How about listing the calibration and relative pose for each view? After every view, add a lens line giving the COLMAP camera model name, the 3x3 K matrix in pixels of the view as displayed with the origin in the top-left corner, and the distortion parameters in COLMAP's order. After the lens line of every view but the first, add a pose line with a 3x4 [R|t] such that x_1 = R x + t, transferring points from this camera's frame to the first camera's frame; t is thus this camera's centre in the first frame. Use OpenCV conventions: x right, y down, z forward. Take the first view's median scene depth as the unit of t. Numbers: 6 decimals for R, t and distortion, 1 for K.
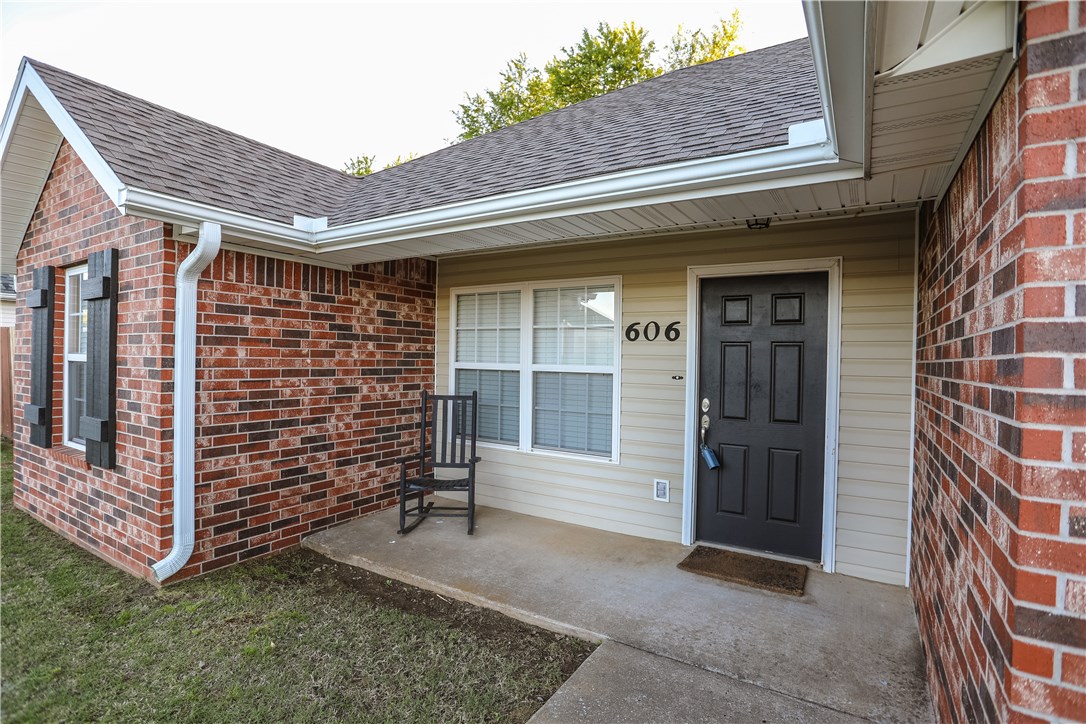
lens RADIAL K [[528.7, 0, 535.0], [0, 528.7, 359.4], [0, 0, 1]] dist [-0.071855, 0.028040]
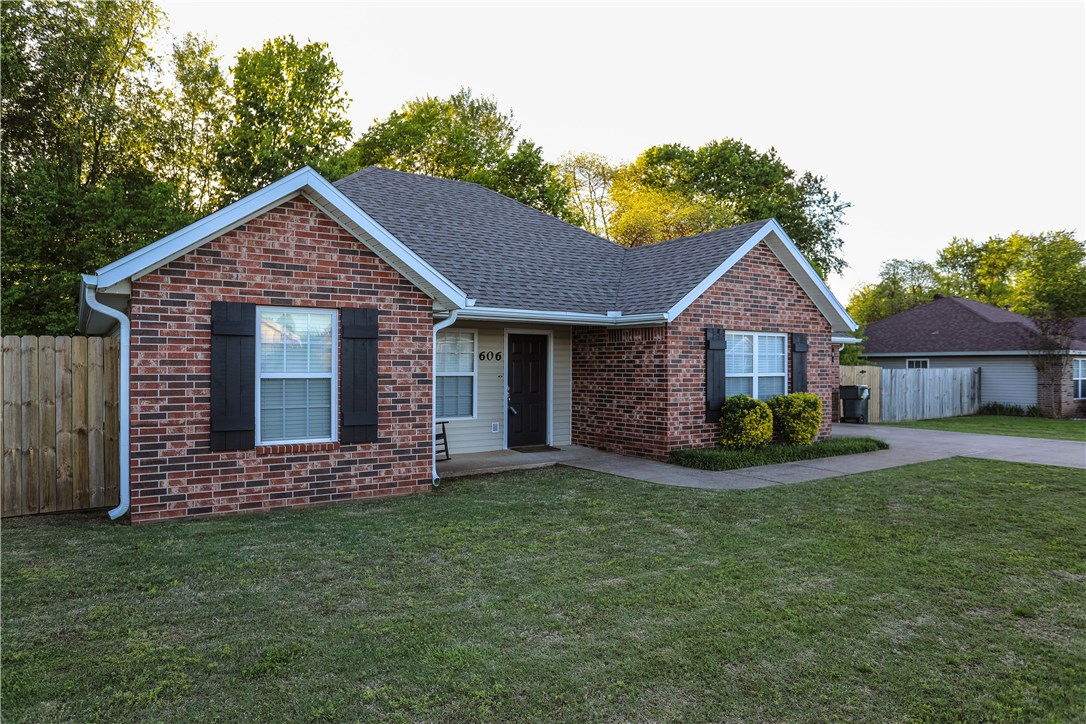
lens RADIAL K [[687.3, 0, 546.7], [0, 687.3, 359.9], [0, 0, 1]] dist [-0.040040, 0.017259]
pose [[0.394999, -0.007526, 0.918651, -2.195607], [0.004190, 0.999971, 0.006390, -0.050725], [-0.918672, 0.001325, 0.395019, -0.327860]]
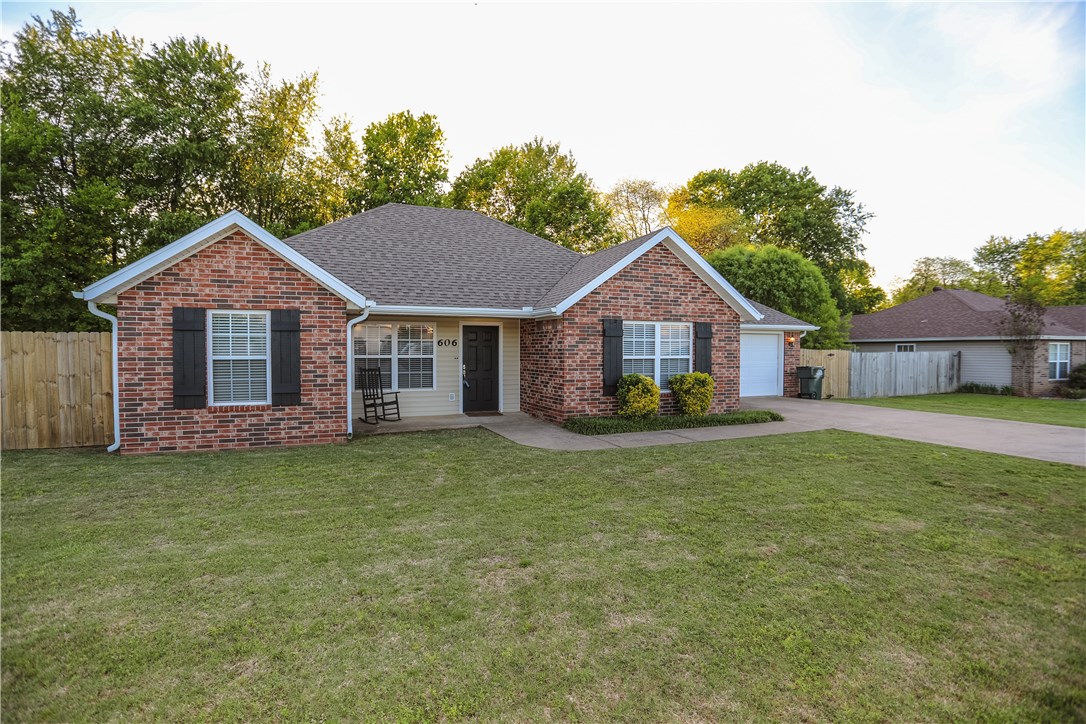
lens RADIAL K [[528.7, 0, 547.7], [0, 528.7, 360.5], [0, 0, 1]] dist [-0.071855, 0.028040]
pose [[0.578952, -0.031896, 0.814738, -1.729779], [0.010027, 0.999438, 0.032002, -0.040916], [-0.815300, -0.010358, 0.578946, -1.061118]]
